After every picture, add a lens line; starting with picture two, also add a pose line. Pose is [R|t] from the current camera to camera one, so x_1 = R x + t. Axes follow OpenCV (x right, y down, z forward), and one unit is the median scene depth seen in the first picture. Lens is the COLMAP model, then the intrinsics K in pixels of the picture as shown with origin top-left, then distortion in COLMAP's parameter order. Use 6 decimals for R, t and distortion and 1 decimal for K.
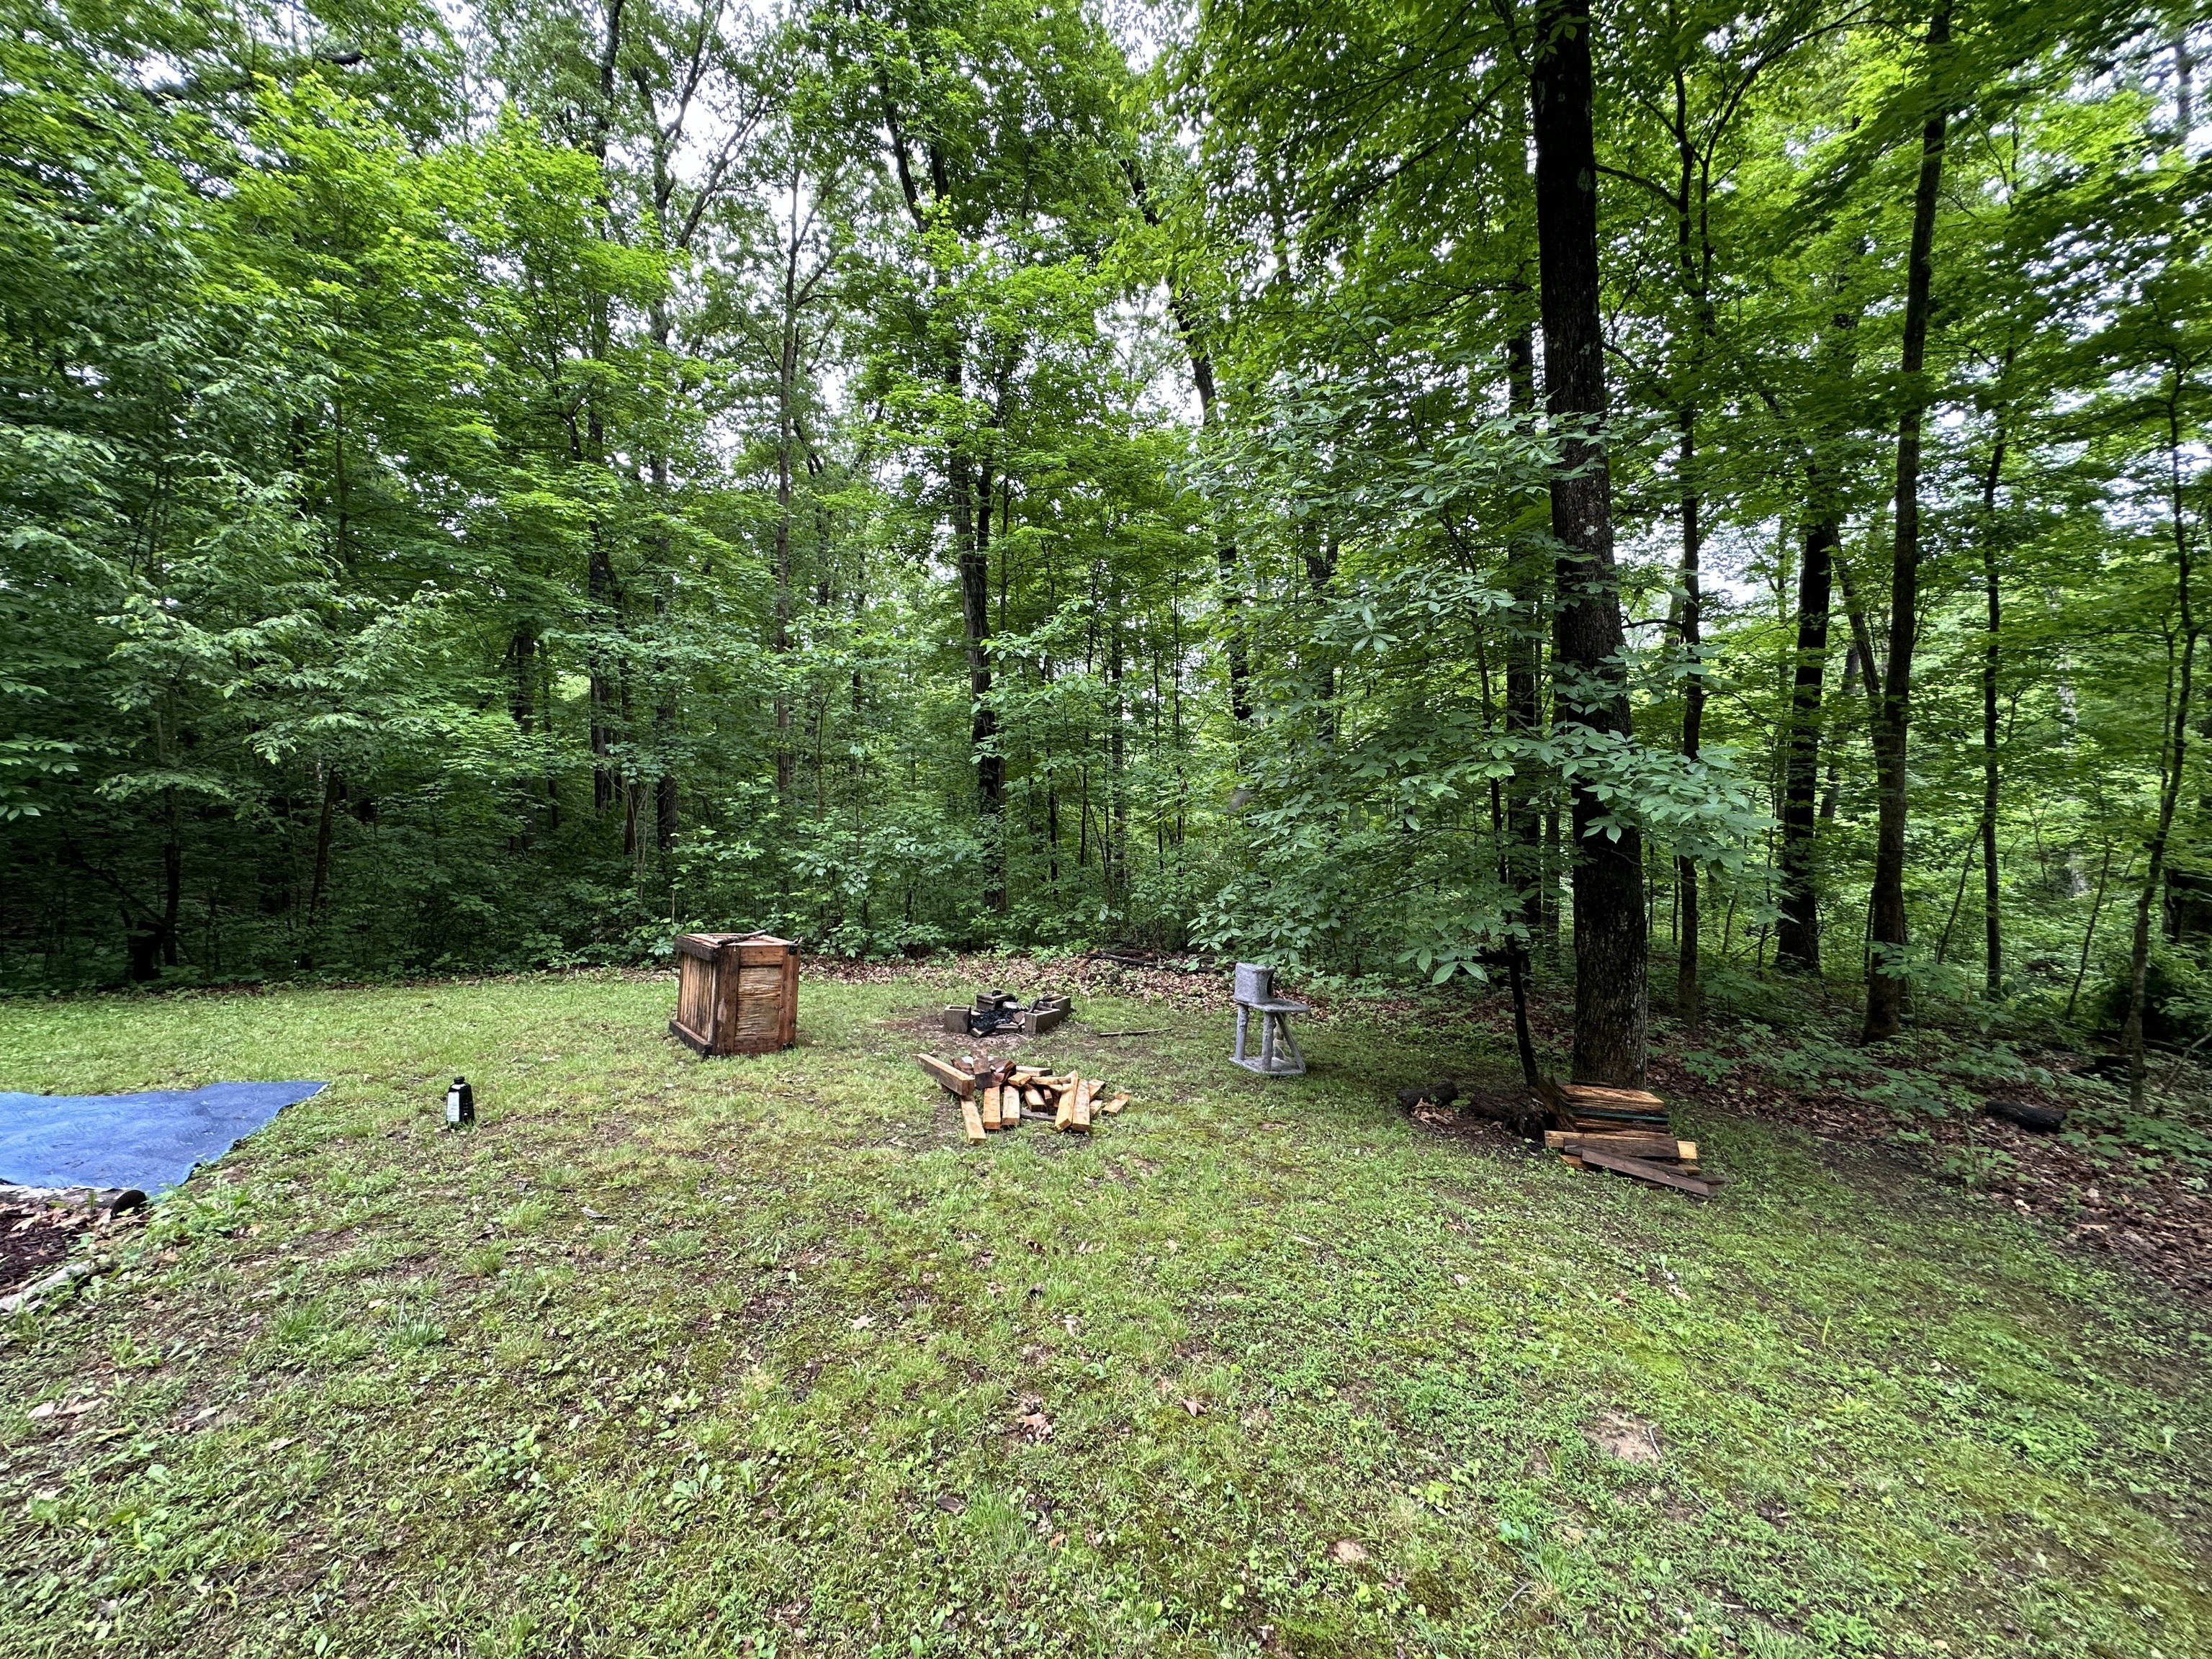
lens RADIAL K [[890.3, 0, 1109.4], [0, 890.3, 833.1], [0, 0, 1]] dist [-0.000840, -0.000007]
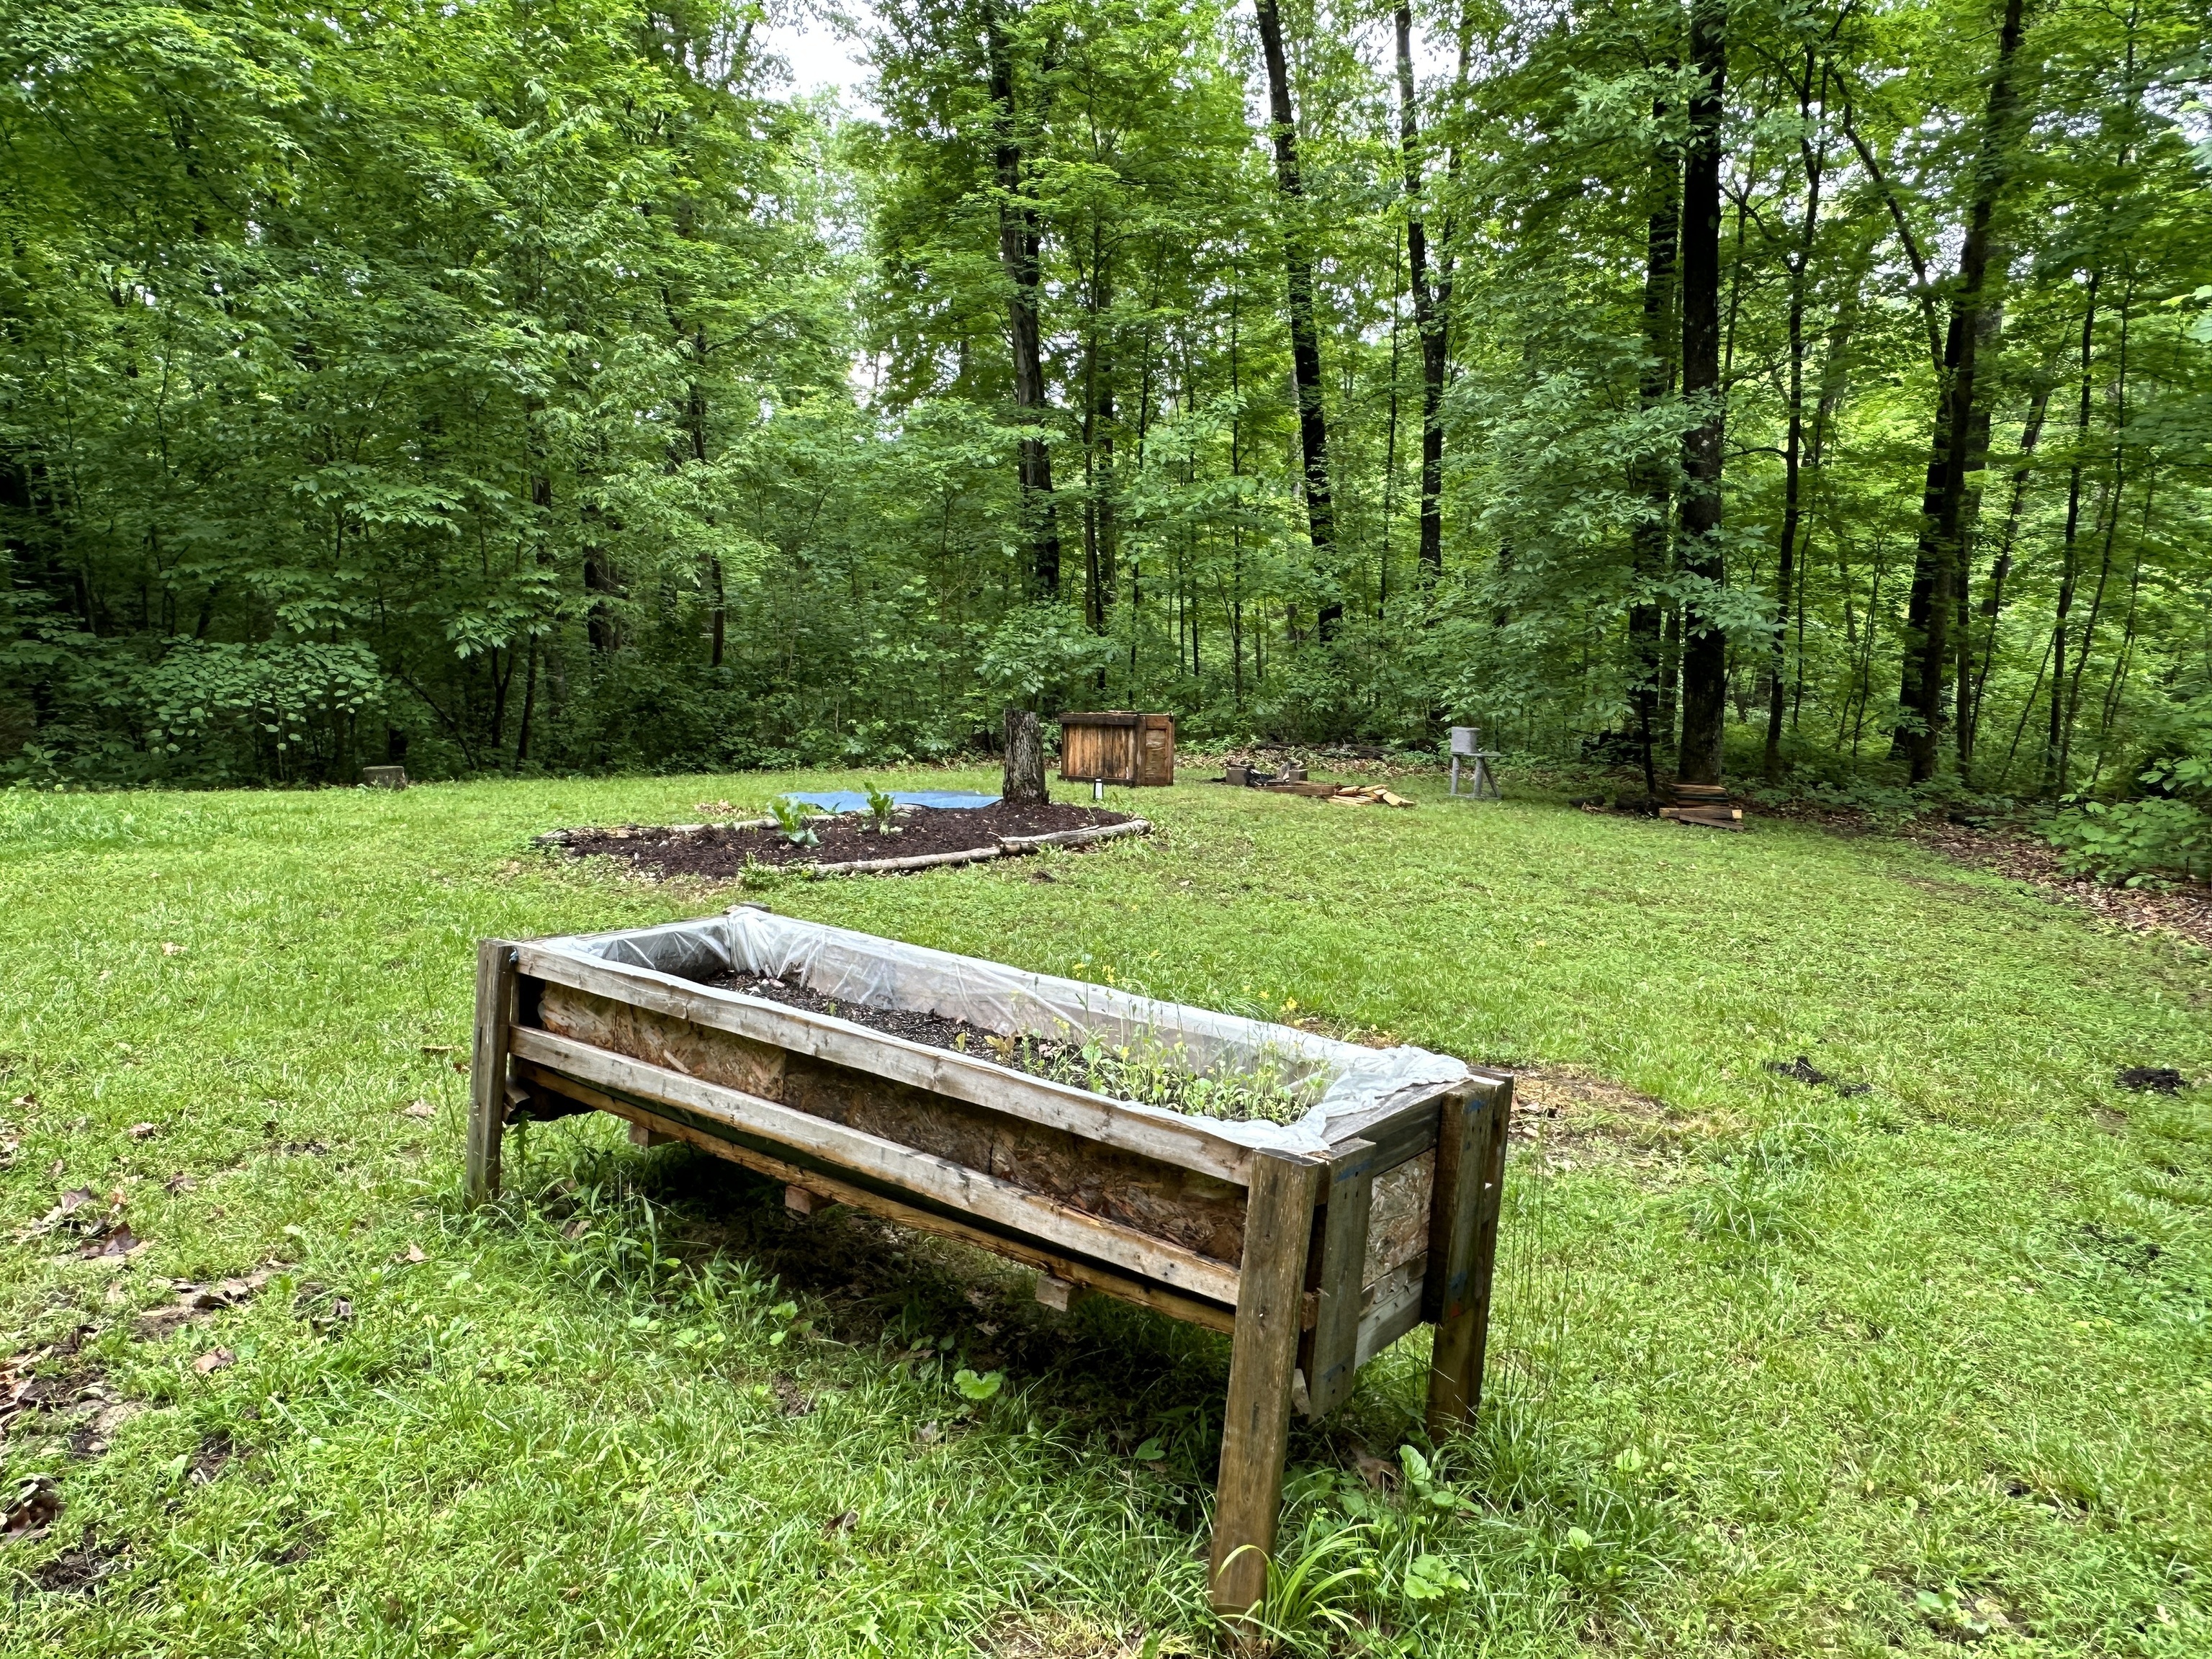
lens RADIAL K [[1414.8, 0, 1104.0], [0, 1414.8, 828.9], [0, 0, 1]] dist [0.002810, 0.000173]
pose [[0.997377, -0.010141, 0.071673, -0.812843], [0.000314, 0.990734, 0.135815, 0.001561], [-0.072386, -0.135436, 0.988138, -1.702217]]
